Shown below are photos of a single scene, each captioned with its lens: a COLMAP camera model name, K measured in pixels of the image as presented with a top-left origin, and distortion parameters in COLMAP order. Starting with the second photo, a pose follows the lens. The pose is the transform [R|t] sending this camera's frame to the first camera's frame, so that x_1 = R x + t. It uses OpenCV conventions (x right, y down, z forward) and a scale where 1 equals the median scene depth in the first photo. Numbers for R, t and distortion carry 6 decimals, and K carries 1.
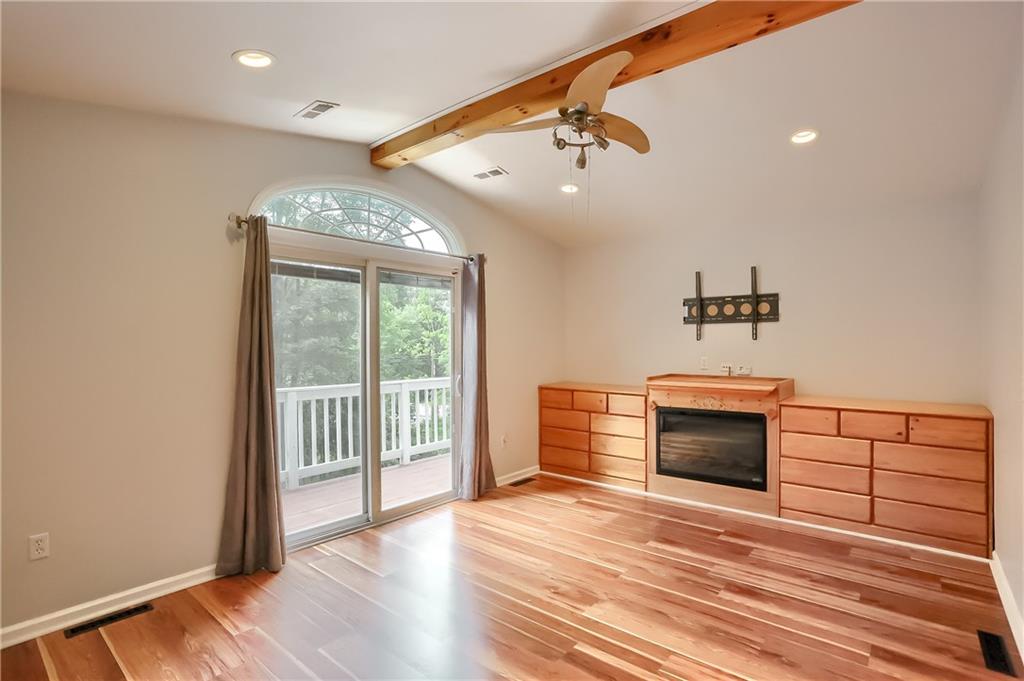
lens RADIAL K [[507.9, 0, 512.0], [0, 507.9, 340.5], [0, 0, 1]] dist [-0.061281, 0.023498]
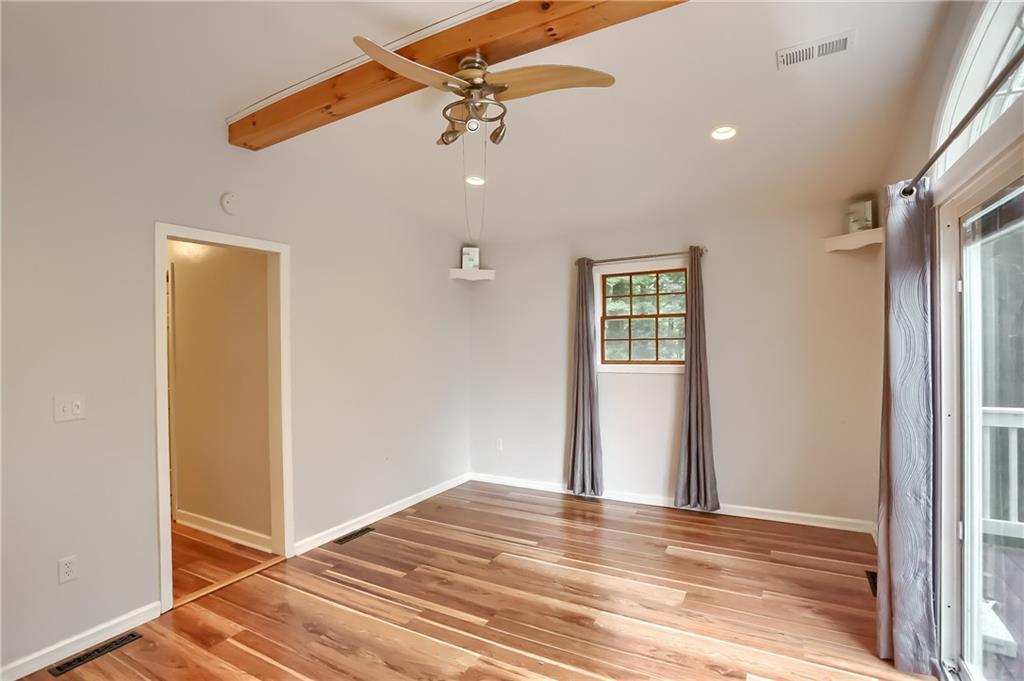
lens RADIAL K [[507.9, 0, 512.0], [0, 507.9, 340.5], [0, 0, 1]] dist [-0.061281, 0.023498]
pose [[-0.983008, 0.014934, -0.182952, 0.263200], [0.015612, 0.999876, -0.002267, -0.028638], [0.182896, -0.005084, -0.983119, 2.078156]]
